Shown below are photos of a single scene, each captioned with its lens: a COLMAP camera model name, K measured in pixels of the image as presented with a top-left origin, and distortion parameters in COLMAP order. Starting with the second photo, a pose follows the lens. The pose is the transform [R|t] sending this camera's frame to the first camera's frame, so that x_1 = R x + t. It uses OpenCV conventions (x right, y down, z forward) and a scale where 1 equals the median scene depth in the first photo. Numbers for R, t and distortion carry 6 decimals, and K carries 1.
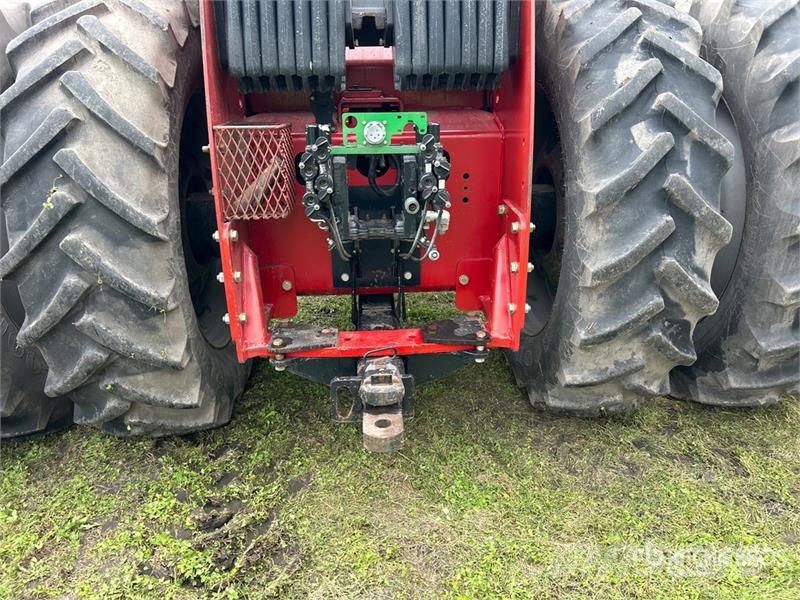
lens RADIAL K [[609.4, 0, 399.4], [0, 609.4, 304.0], [0, 0, 1]] dist [0.061418, -0.069958]
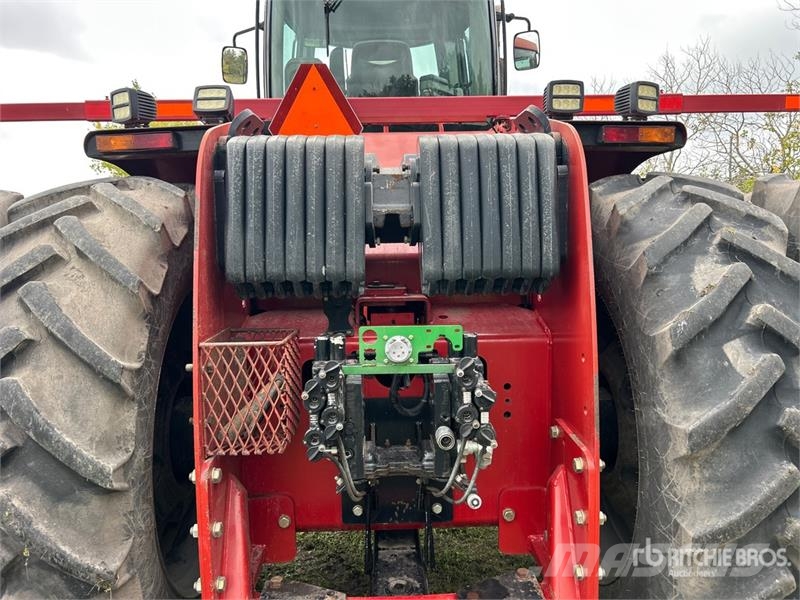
lens RADIAL K [[609.4, 0, 399.4], [0, 609.4, 304.0], [0, 0, 1]] dist [0.061418, -0.069958]
pose [[0.999574, 0.000470, -0.029185, -0.015268], [-0.007592, 0.969645, -0.244398, -0.139370], [0.028184, 0.244515, 0.969236, 0.203831]]
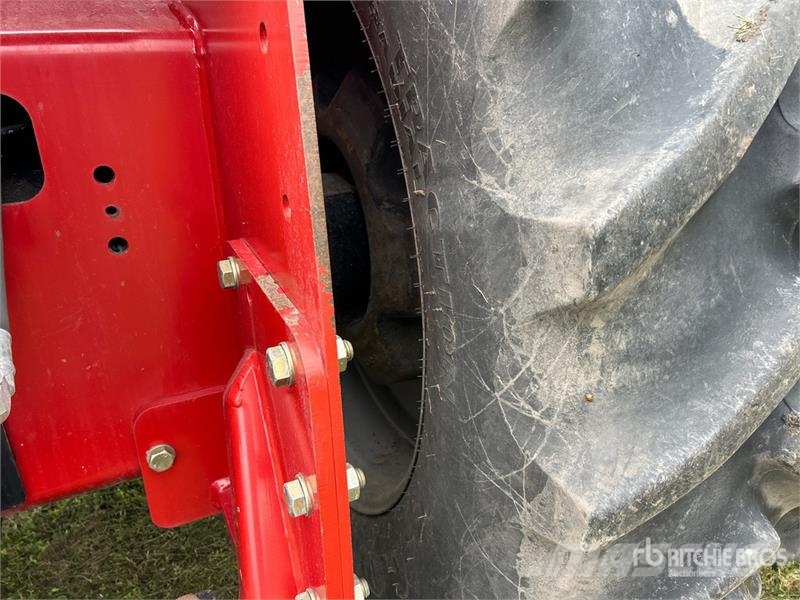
lens RADIAL K [[632.7, 0, 400.0], [0, 632.7, 300.0], [0, 0, 1]] dist [0.058098, -0.073087]
pose [[0.922832, -0.149979, 0.354805, 0.152061], [0.138501, 0.988681, 0.057688, -0.172887], [-0.359441, -0.004096, 0.933159, 0.767985]]
